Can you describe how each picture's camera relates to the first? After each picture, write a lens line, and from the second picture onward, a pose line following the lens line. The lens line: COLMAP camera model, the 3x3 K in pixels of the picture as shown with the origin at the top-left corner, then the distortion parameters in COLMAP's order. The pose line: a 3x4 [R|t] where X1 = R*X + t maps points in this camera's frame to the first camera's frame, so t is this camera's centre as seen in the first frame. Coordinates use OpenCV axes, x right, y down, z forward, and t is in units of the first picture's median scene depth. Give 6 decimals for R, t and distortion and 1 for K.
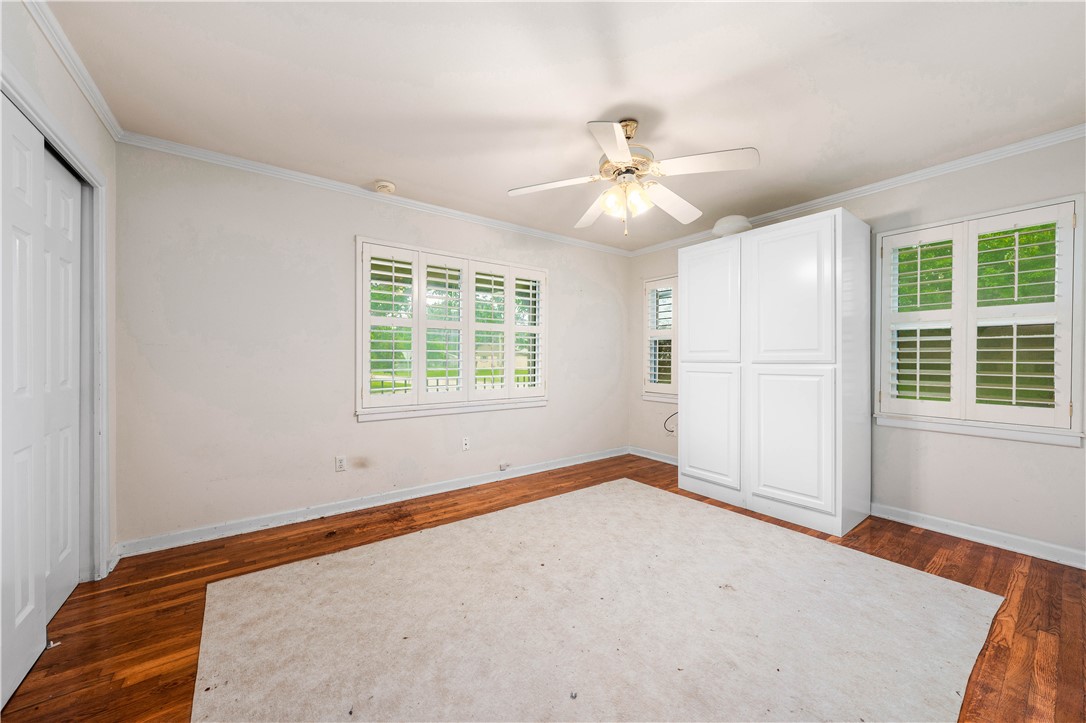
lens RADIAL K [[392.7, 0, 547.6], [0, 392.7, 360.3], [0, 0, 1]] dist [-0.001020, 0.000018]
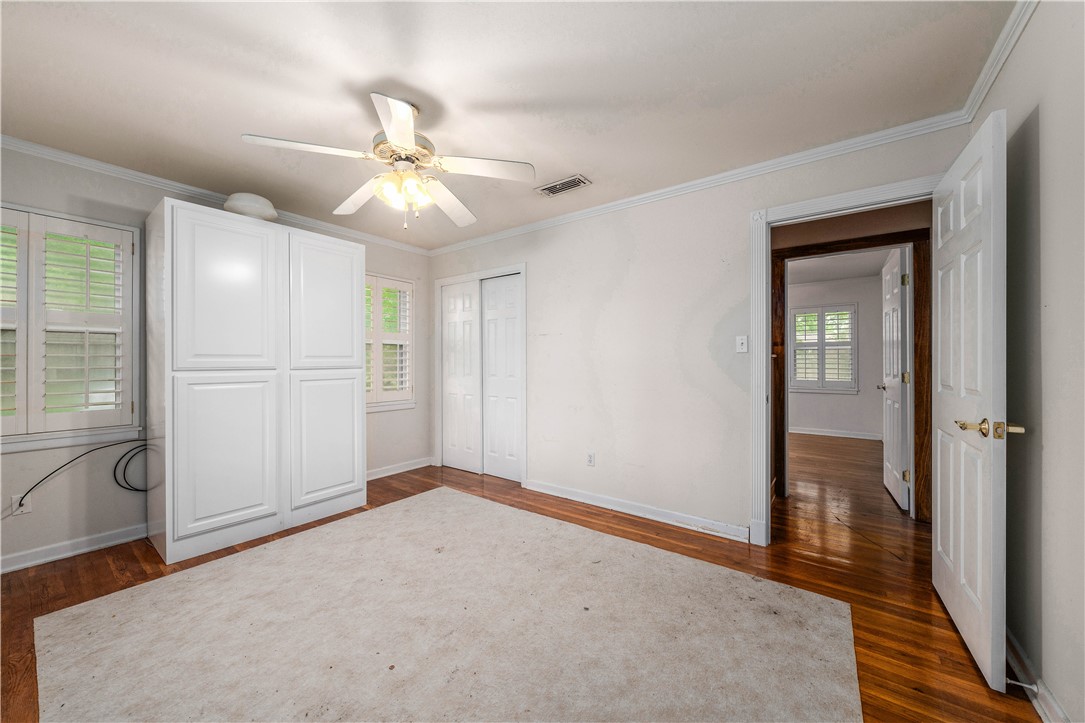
lens RADIAL K [[392.3, 0, 547.1], [0, 392.3, 360.3], [0, 0, 1]] dist [-0.001020, 0.000018]
pose [[-0.286975, 0.003834, 0.957930, -0.633608], [0.007531, 0.999970, -0.001747, -0.009542], [-0.957909, 0.006713, -0.286995, 0.791304]]
